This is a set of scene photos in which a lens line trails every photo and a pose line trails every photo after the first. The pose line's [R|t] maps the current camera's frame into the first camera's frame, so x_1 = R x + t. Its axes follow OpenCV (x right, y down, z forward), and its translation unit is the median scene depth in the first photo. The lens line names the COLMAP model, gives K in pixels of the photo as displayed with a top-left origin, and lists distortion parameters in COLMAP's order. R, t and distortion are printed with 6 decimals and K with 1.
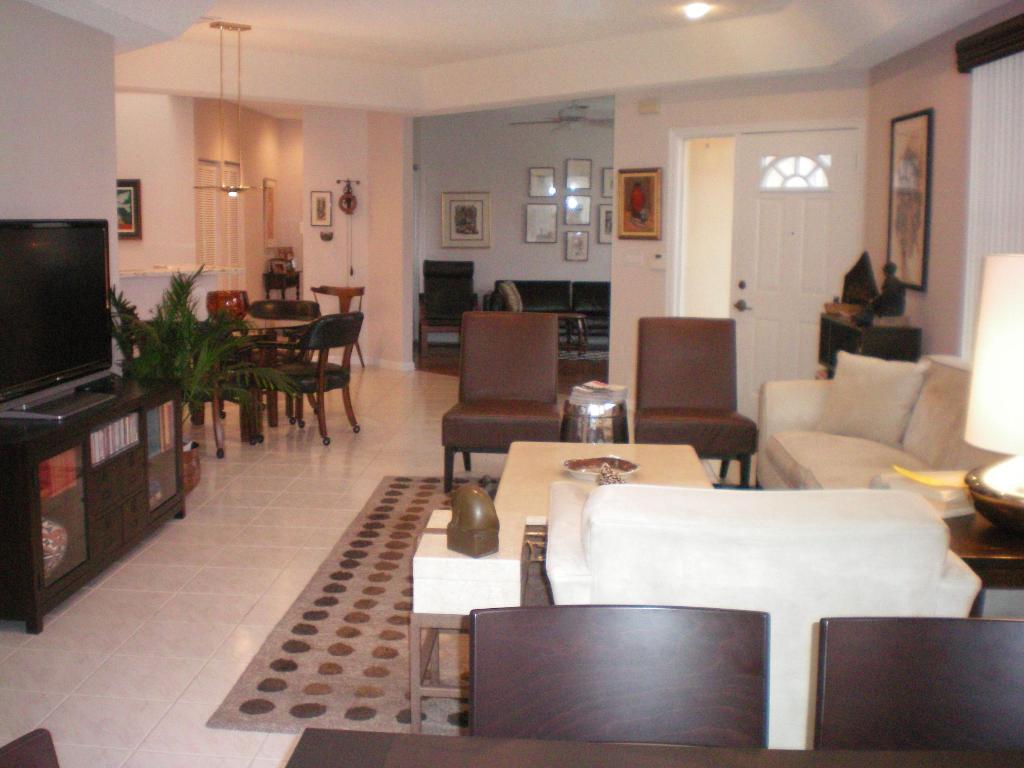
lens RADIAL K [[1156.0, 0, 462.7], [0, 1156.0, 384.8], [0, 0, 1]] dist [-0.073422, -0.185791]
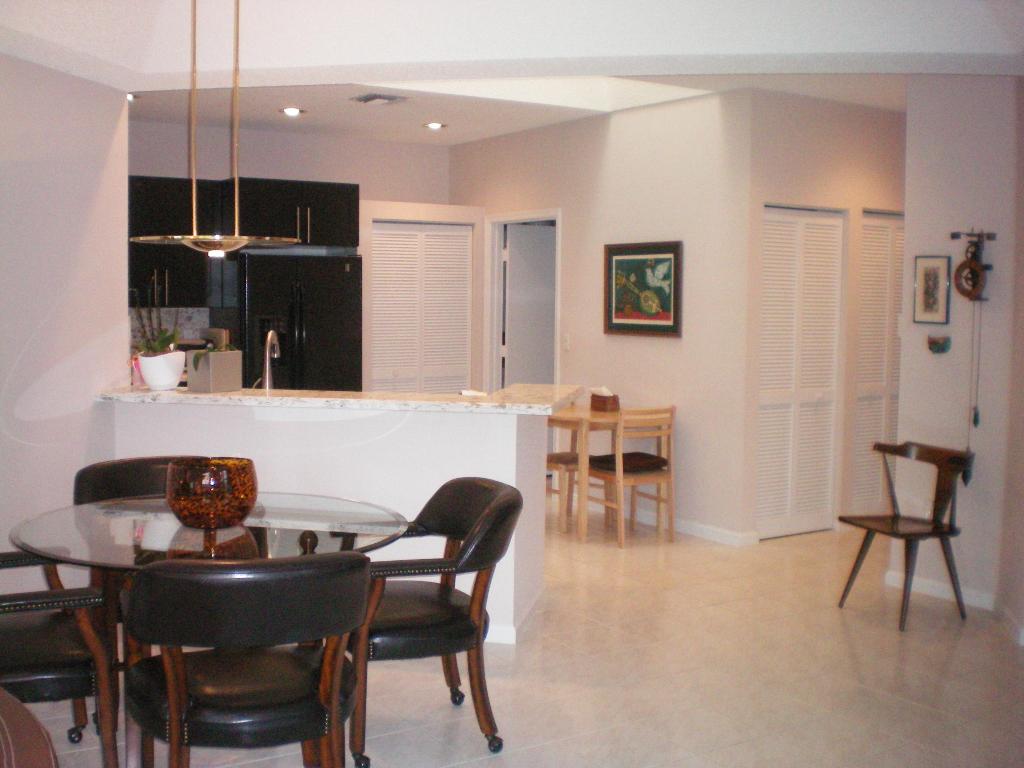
lens RADIAL K [[1156.0, 0, 462.7], [0, 1156.0, 384.8], [0, 0, 1]] dist [-0.073422, -0.185791]
pose [[0.598752, 0.061030, -0.798606, 0.155676], [-0.118420, 0.992880, -0.012908, -0.080111], [0.792132, 0.102300, 0.601716, 0.539678]]
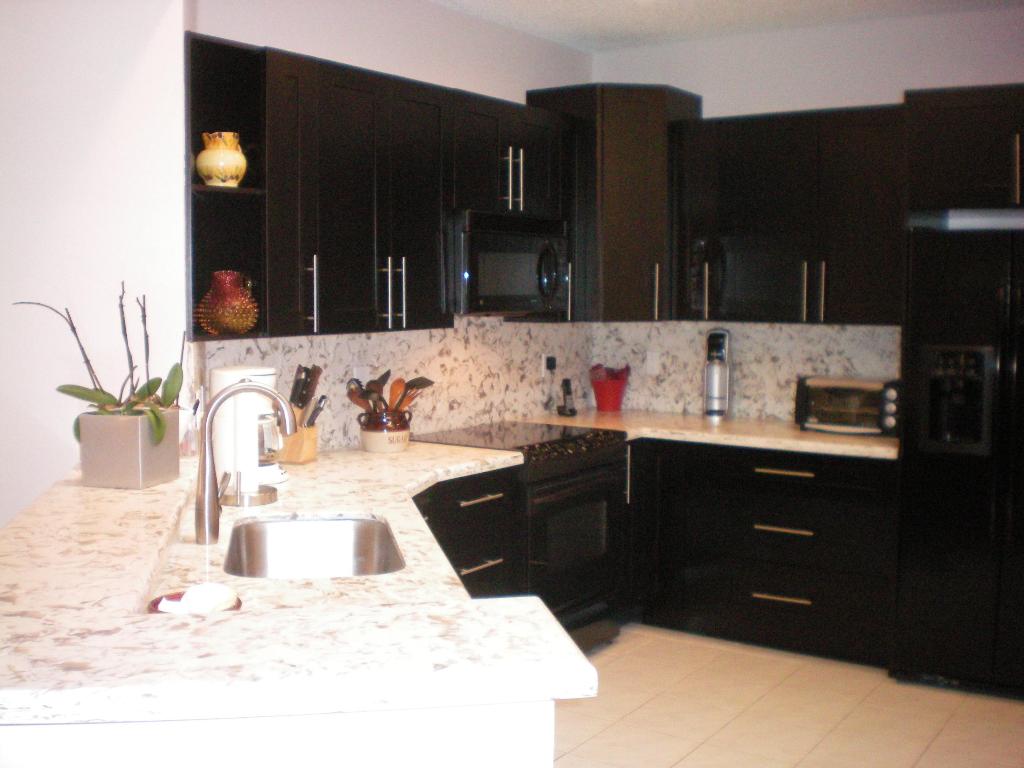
lens RADIAL K [[1156.0, 0, 462.7], [0, 1156.0, 384.8], [0, 0, 1]] dist [-0.073422, -0.185791]
pose [[-0.521606, 0.064227, -0.850766, -0.092258], [-0.123214, 0.981039, 0.149604, -0.140974], [0.844243, 0.182861, -0.503802, 0.926084]]
